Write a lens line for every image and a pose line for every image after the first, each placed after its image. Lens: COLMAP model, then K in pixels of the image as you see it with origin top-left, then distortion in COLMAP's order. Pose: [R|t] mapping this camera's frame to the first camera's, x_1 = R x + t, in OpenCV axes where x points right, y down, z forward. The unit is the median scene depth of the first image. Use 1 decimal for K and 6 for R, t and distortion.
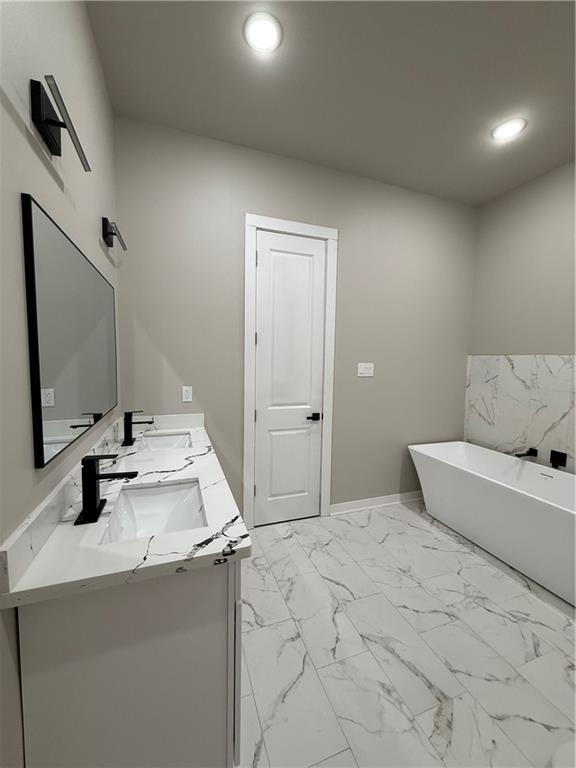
lens RADIAL K [[306.2, 0, 287.4], [0, 306.2, 379.5], [0, 0, 1]] dist [-0.000012, 0.000782]
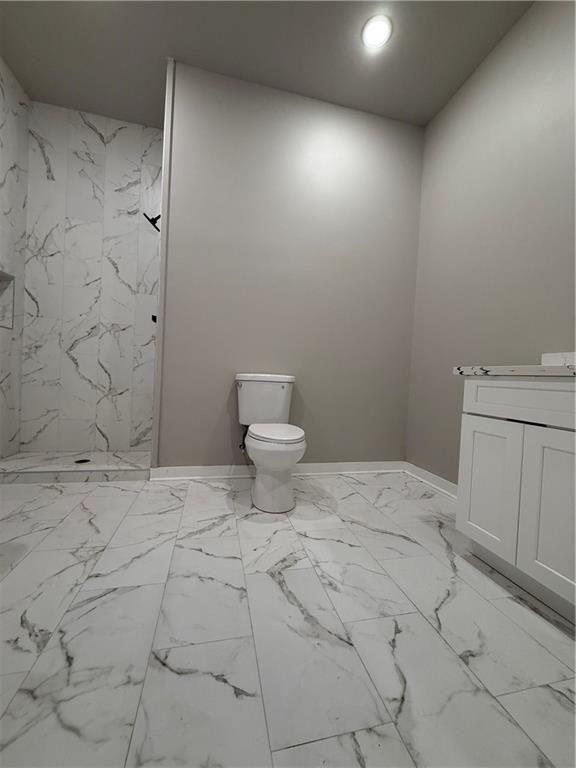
lens RADIAL K [[306.2, 0, 287.4], [0, 306.2, 379.5], [0, 0, 1]] dist [-0.000012, 0.000782]
pose [[-0.991458, -0.069754, 0.110207, 0.216514], [-0.060776, 0.994709, 0.082823, 0.188997], [-0.115401, 0.075418, -0.990452, 1.010892]]
